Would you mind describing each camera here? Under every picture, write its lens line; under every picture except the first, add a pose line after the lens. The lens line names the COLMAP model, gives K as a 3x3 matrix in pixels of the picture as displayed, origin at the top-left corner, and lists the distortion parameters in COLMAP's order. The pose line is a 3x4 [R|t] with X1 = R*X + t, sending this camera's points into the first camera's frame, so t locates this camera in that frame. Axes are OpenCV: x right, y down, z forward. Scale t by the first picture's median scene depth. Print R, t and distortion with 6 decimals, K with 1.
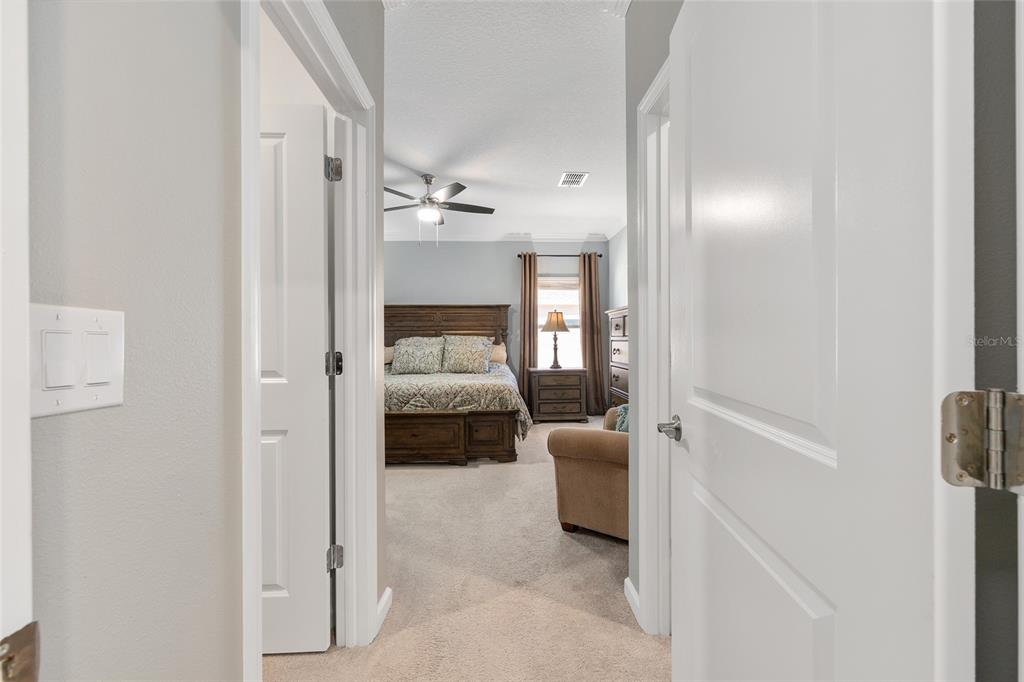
lens RADIAL K [[410.2, 0, 513.5], [0, 410.2, 340.9], [0, 0, 1]] dist [-0.000557, 0.000084]
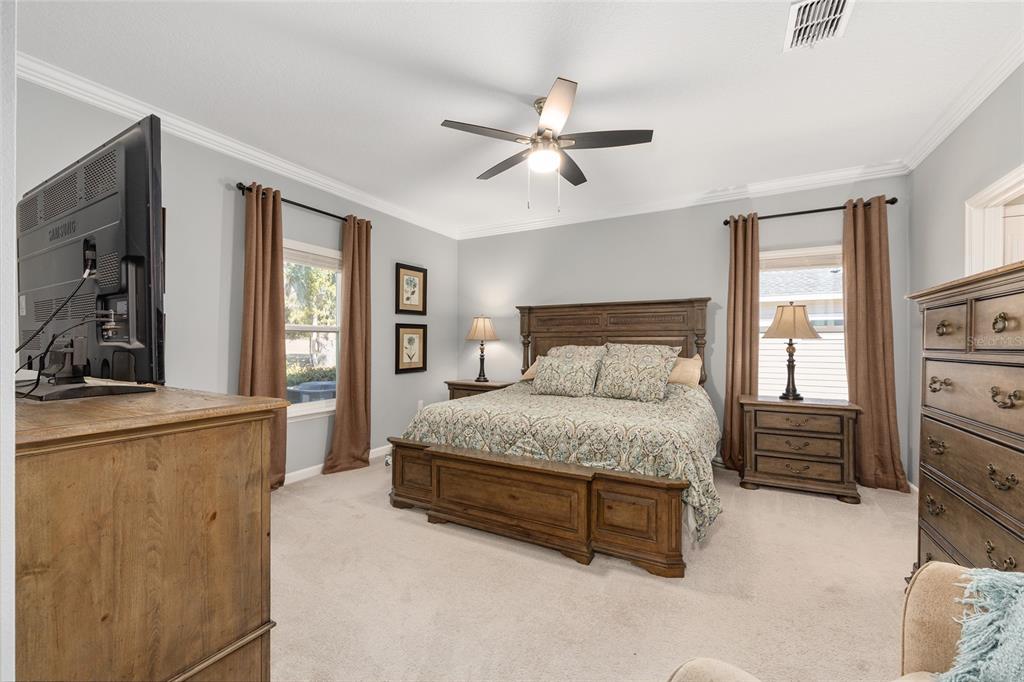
lens RADIAL K [[404.9, 0, 513.4], [0, 404.9, 346.7], [0, 0, 1]] dist [-0.001113, 0.000165]
pose [[0.857670, 0.008394, -0.514132, 0.060897], [-0.008459, 0.999962, 0.002214, -0.008437], [0.514131, 0.002450, 0.857708, 0.295664]]
